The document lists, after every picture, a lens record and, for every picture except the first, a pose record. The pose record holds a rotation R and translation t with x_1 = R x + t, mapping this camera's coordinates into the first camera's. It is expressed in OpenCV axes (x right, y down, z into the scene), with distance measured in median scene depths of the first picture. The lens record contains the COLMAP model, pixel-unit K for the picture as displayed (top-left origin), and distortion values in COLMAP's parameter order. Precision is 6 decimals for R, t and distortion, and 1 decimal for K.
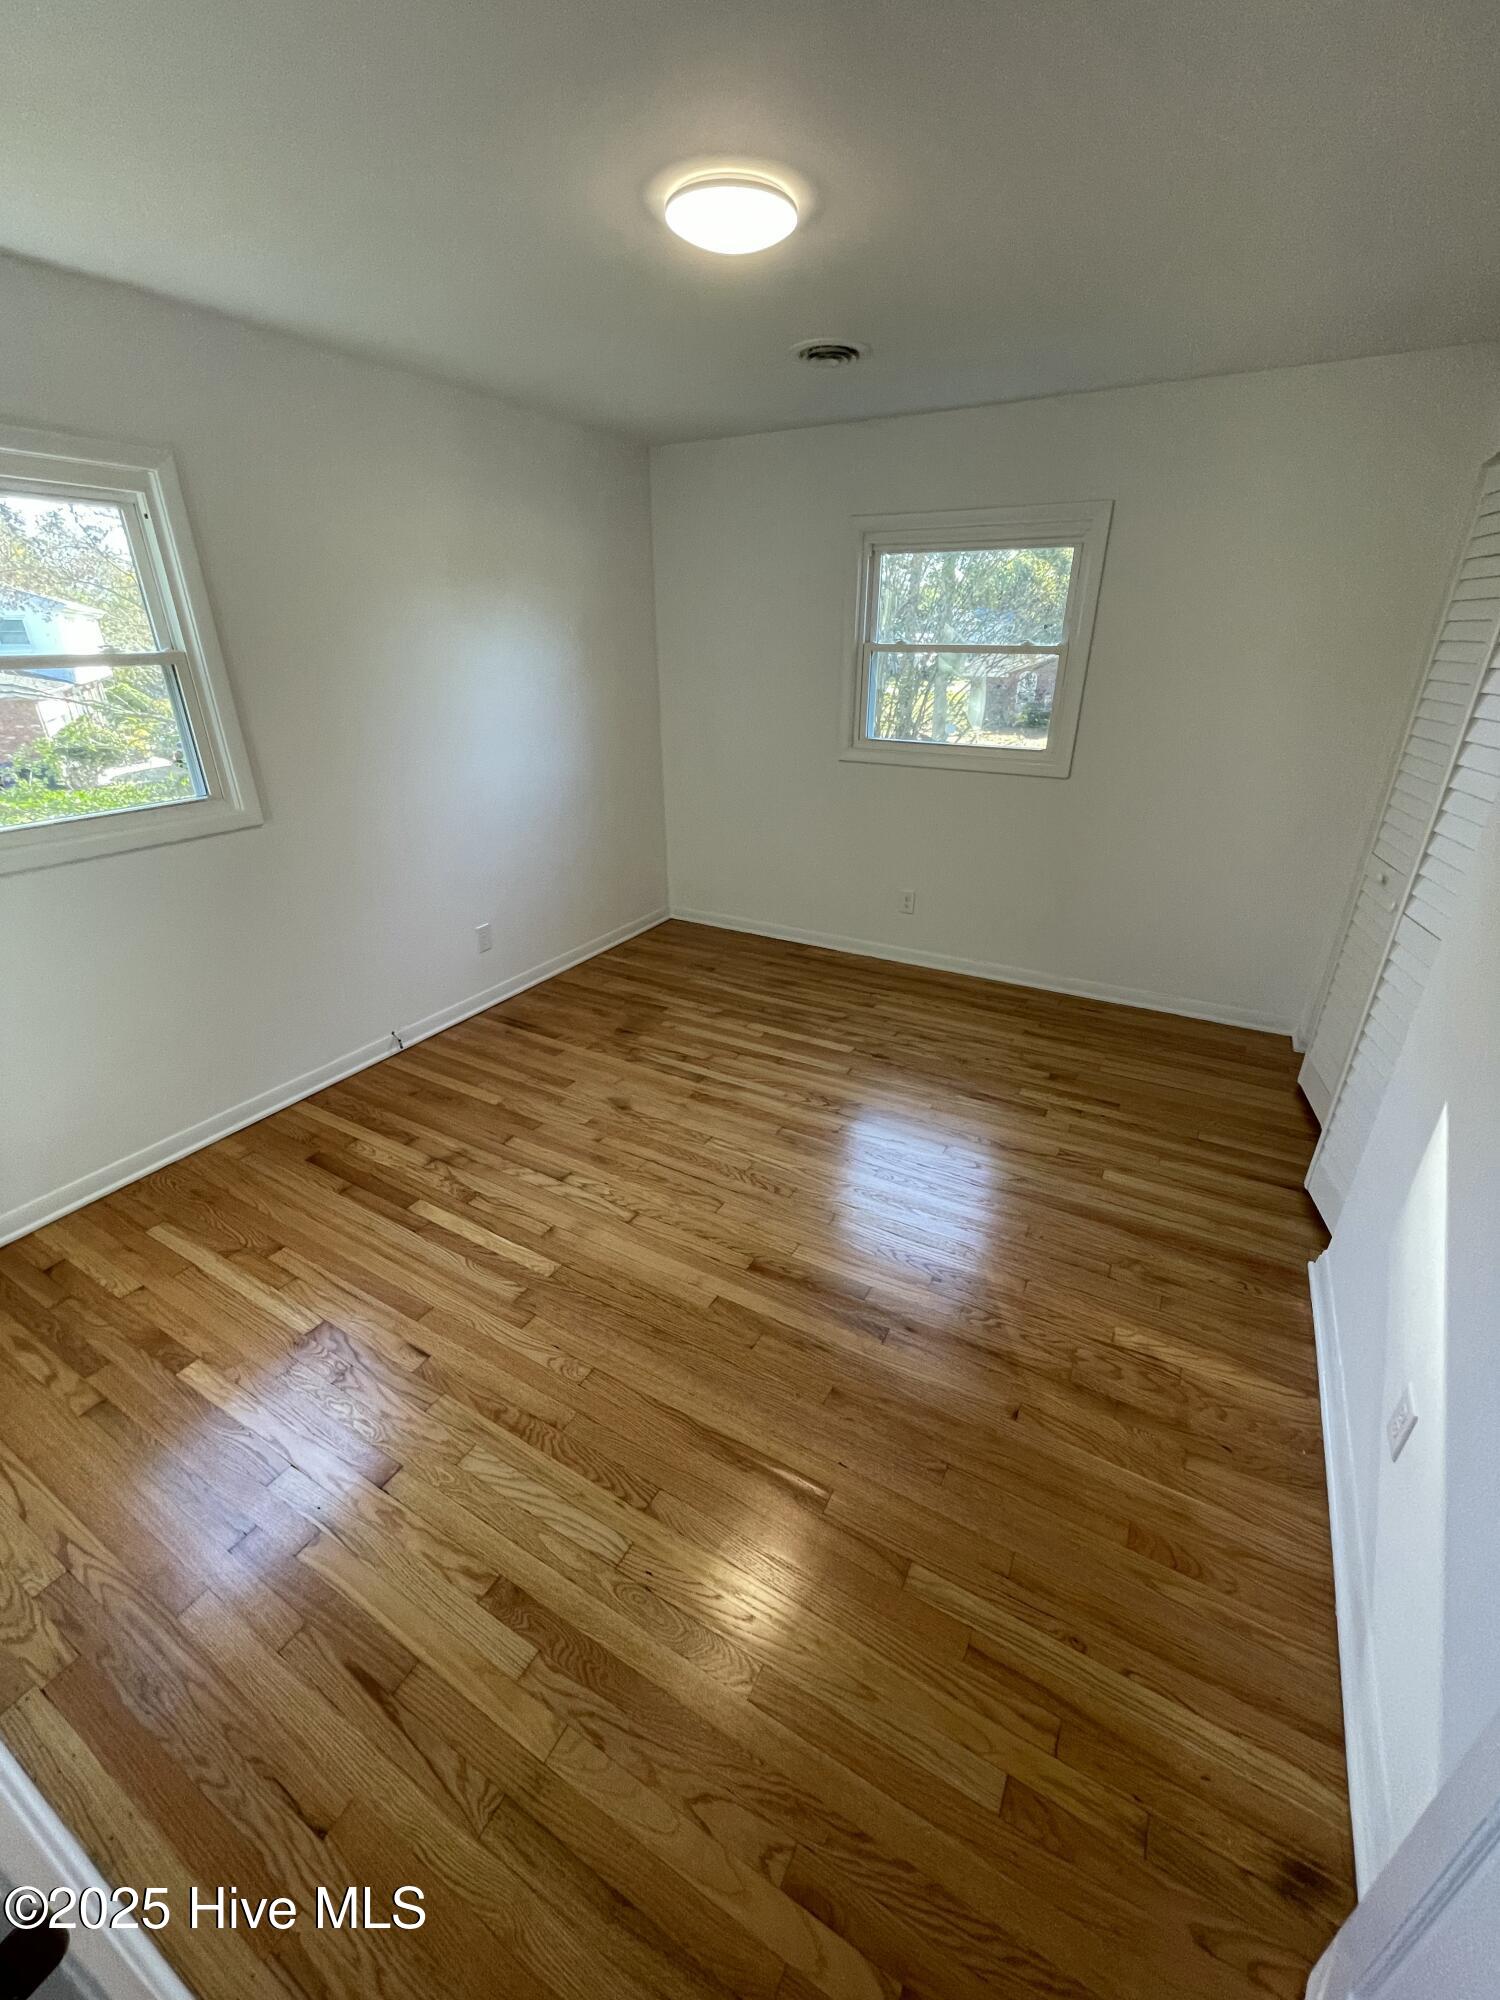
lens RADIAL K [[808.7, 0, 749.7], [0, 808.7, 993.7], [0, 0, 1]] dist [0.000284, -0.000428]
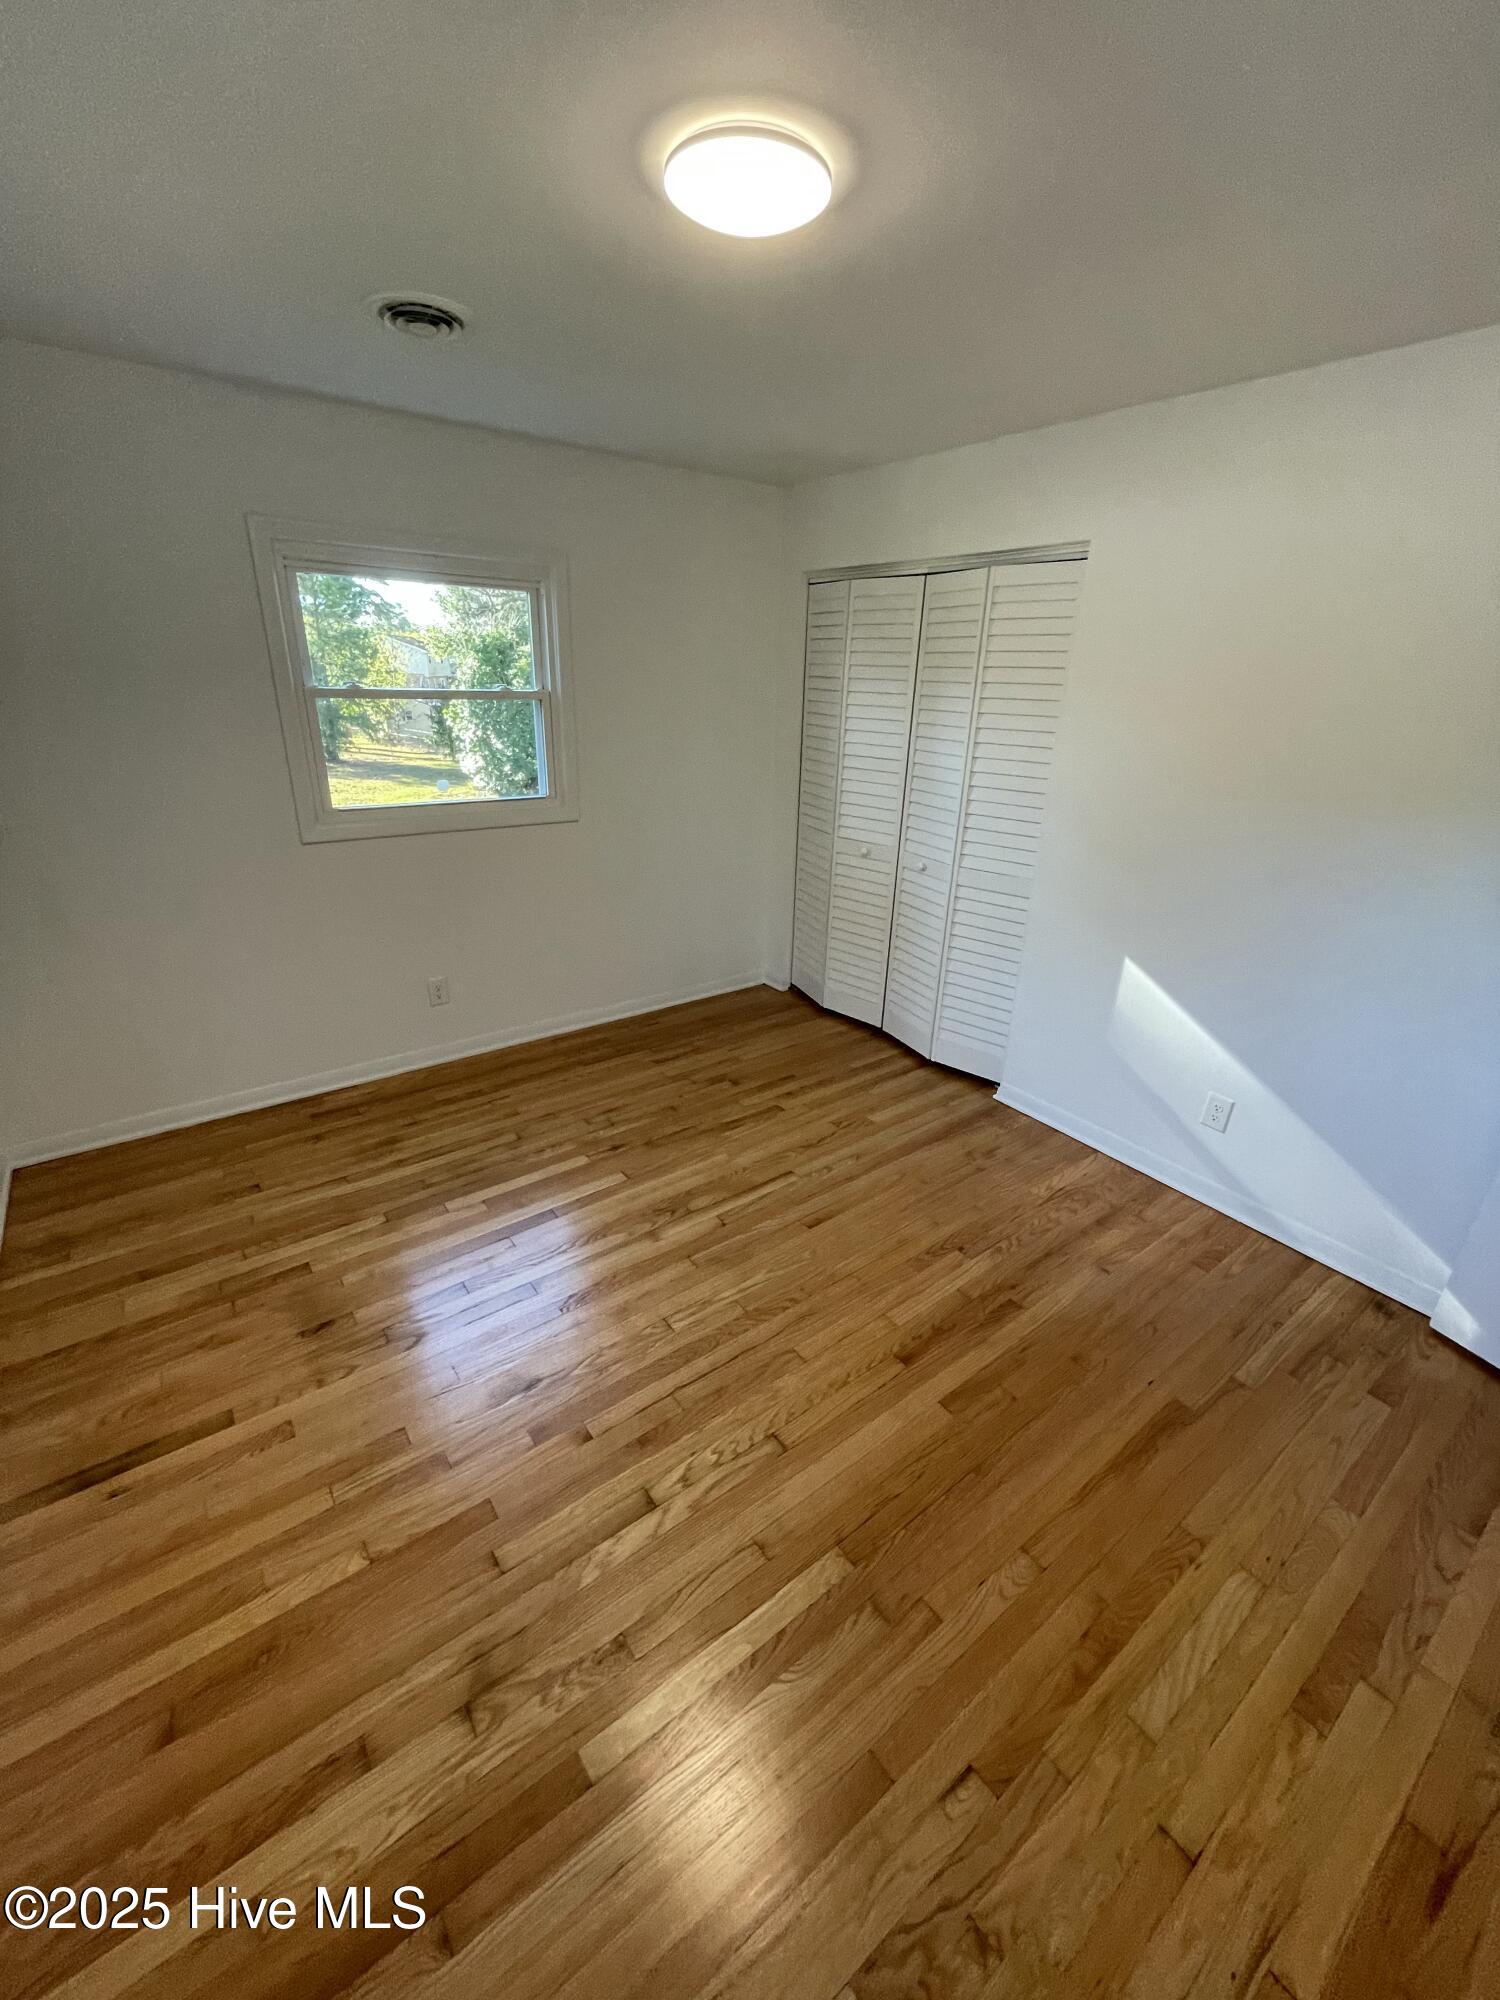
lens RADIAL K [[808.7, 0, 749.7], [0, 808.7, 993.7], [0, 0, 1]] dist [0.000284, -0.000428]
pose [[0.397557, -0.329062, 0.856543, -0.587542], [0.347074, 0.918057, 0.191602, -0.237954], [-0.849404, 0.221111, 0.479189, 0.484868]]
